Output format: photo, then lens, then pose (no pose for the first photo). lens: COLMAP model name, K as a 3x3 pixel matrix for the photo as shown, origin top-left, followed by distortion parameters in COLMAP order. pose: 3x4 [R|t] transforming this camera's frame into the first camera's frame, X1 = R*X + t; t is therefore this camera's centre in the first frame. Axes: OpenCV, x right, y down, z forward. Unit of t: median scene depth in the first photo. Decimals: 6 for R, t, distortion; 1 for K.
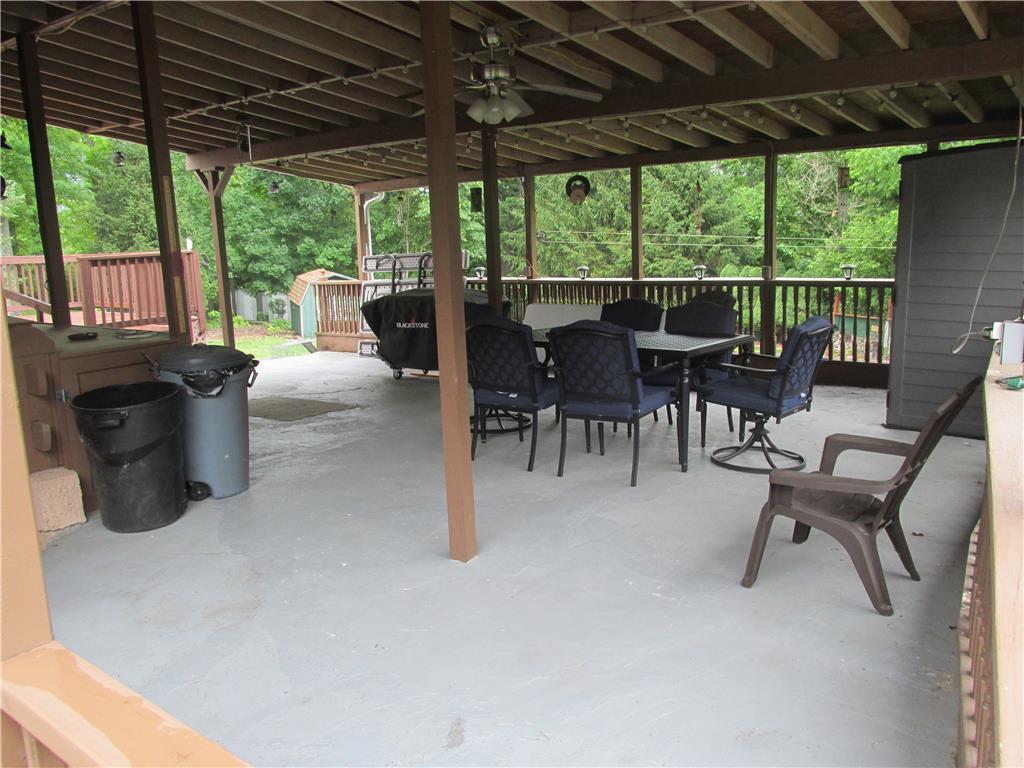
lens RADIAL K [[842.9, 0, 509.3], [0, 842.9, 383.3], [0, 0, 1]] dist [-0.062246, 0.037013]
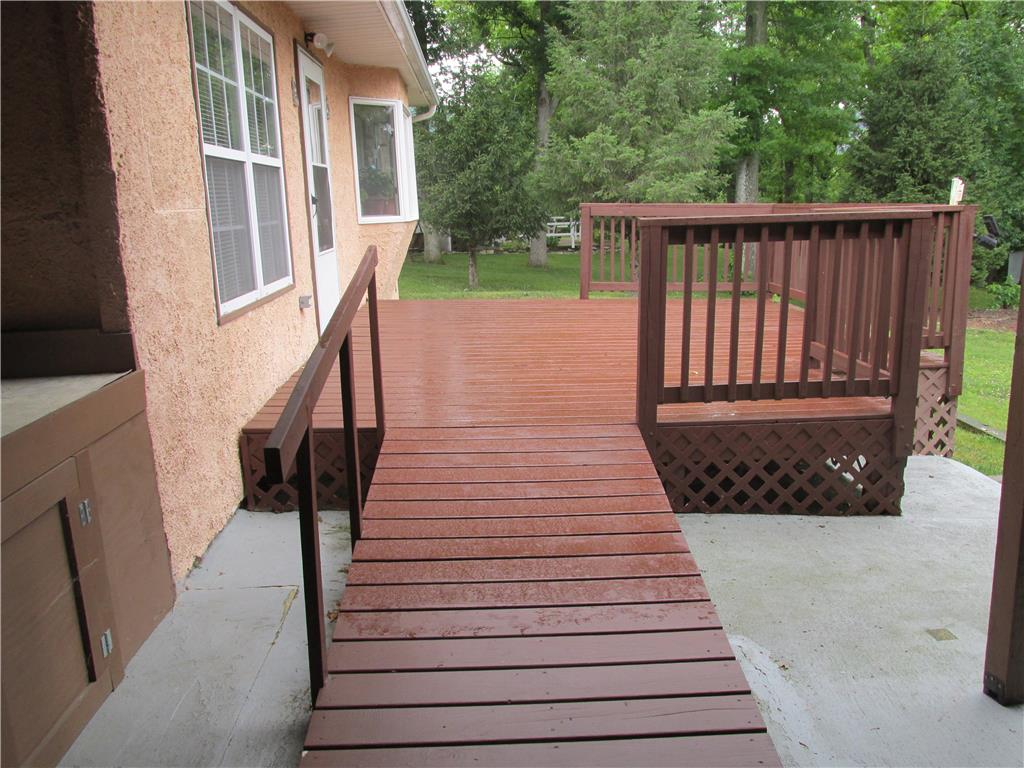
lens RADIAL K [[842.9, 0, 513.6], [0, 842.9, 384.8], [0, 0, 1]] dist [-0.062246, 0.037013]
pose [[0.648201, 0.182097, -0.739375, -0.071360], [-0.132355, 0.983148, 0.126100, -0.033157], [0.749878, 0.016122, 0.661380, 0.197840]]
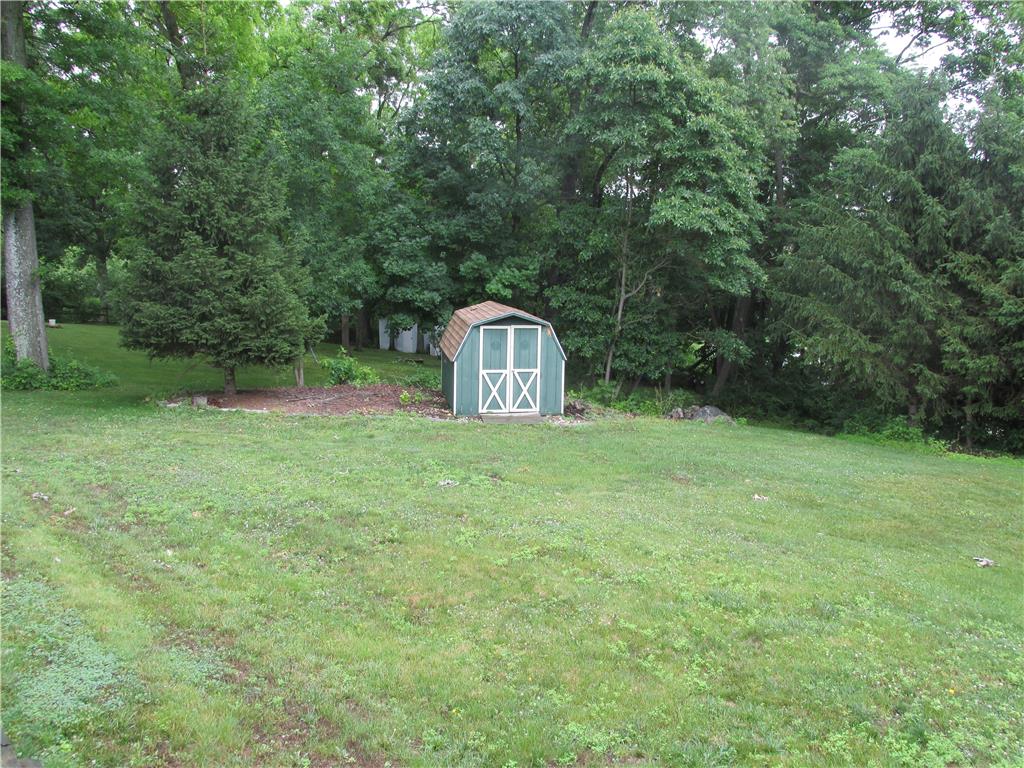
lens RADIAL K [[842.9, 0, 513.1], [0, 842.9, 384.0], [0, 0, 1]] dist [-0.062246, 0.037013]
pose [[0.979219, 0.060849, -0.193464, -0.076450], [-0.066576, 0.997511, -0.023235, -0.056262], [0.191568, 0.035632, 0.980832, 0.355599]]
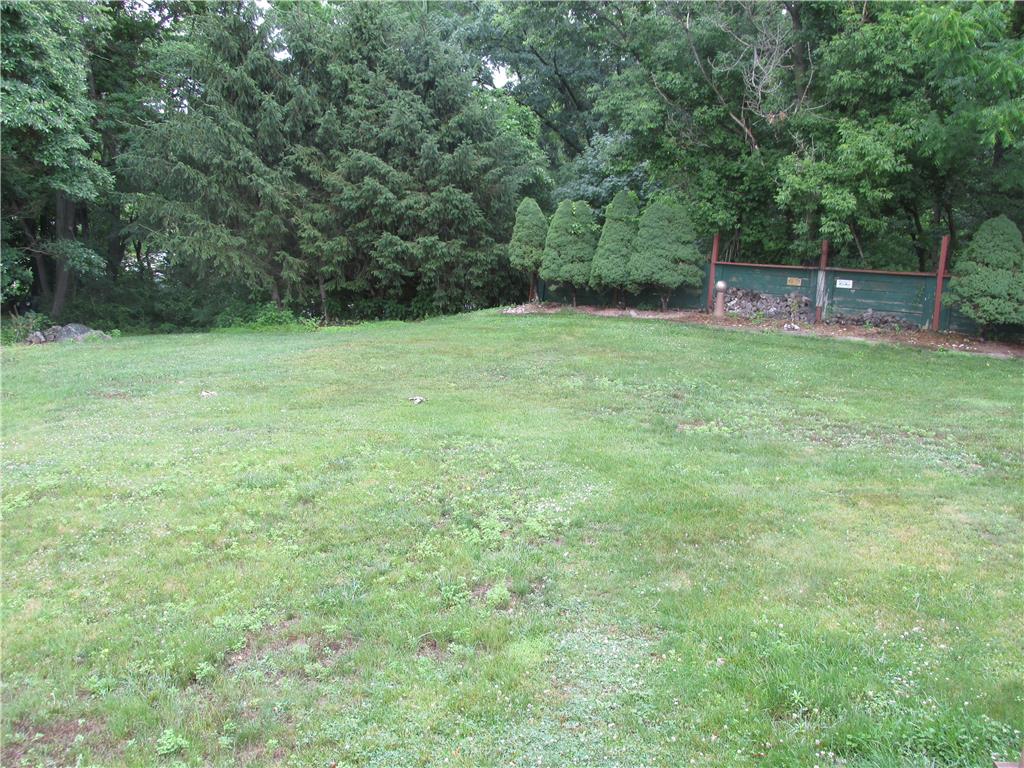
lens RADIAL K [[842.9, 0, 516.1], [0, 842.9, 391.7], [0, 0, 1]] dist [-0.062246, 0.037013]
pose [[0.824439, -0.144509, 0.547191, -0.125546], [0.098221, 0.988714, 0.113124, -0.052147], [-0.557363, -0.039518, 0.829328, 0.351900]]
